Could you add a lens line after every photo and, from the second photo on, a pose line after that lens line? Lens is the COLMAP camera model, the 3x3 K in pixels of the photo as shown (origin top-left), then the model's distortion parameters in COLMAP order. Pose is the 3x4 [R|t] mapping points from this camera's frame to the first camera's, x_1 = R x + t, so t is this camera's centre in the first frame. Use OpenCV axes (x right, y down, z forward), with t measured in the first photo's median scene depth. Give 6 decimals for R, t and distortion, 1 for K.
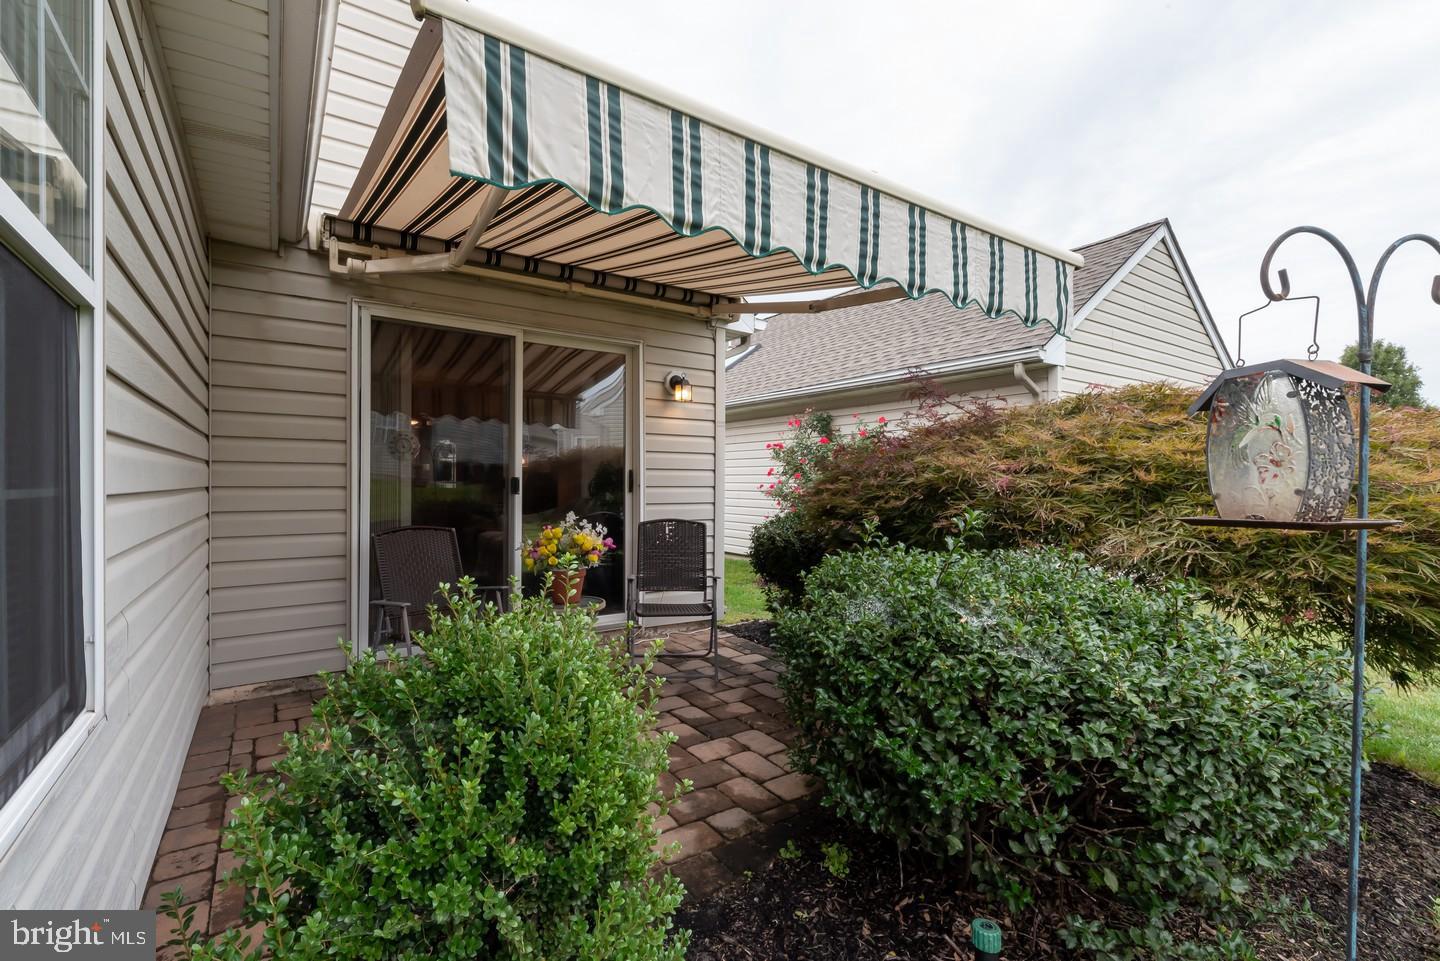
lens RADIAL K [[623.9, 0, 683.3], [0, 623.9, 492.3], [0, 0, 1]] dist [0.003540, -0.001470]
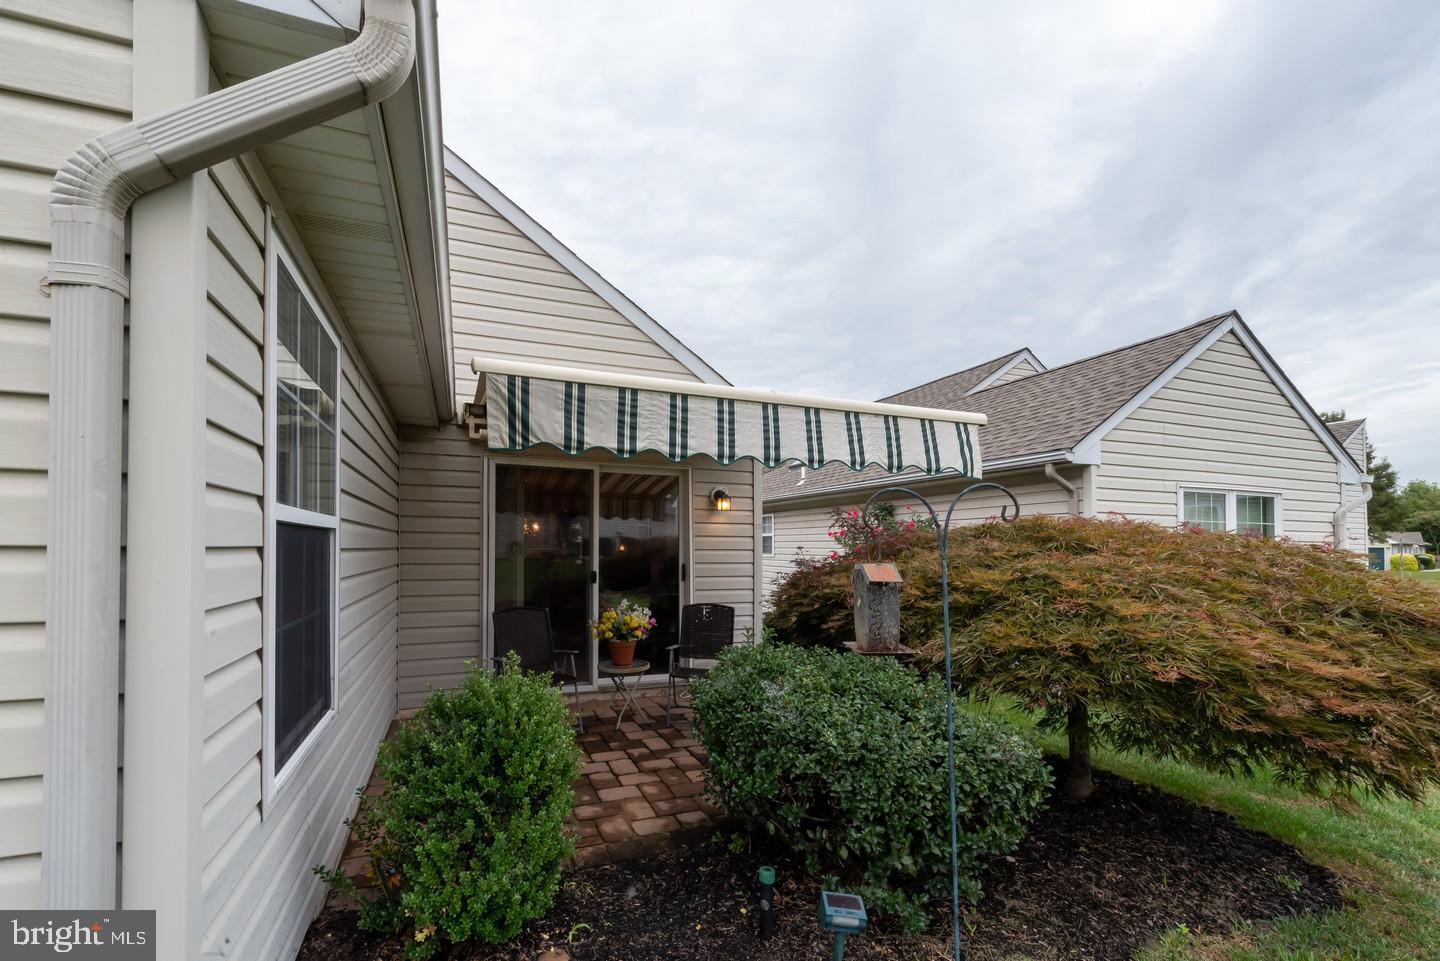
lens RADIAL K [[578.9, 0, 676.2], [0, 578.9, 556.7], [0, 0, 1]] dist [0.004740, -0.000463]
pose [[0.974046, 0.008126, -0.226205, 0.344714], [-0.008592, 0.999963, -0.001076, -0.097343], [0.226187, 0.002992, 0.974079, -0.359608]]
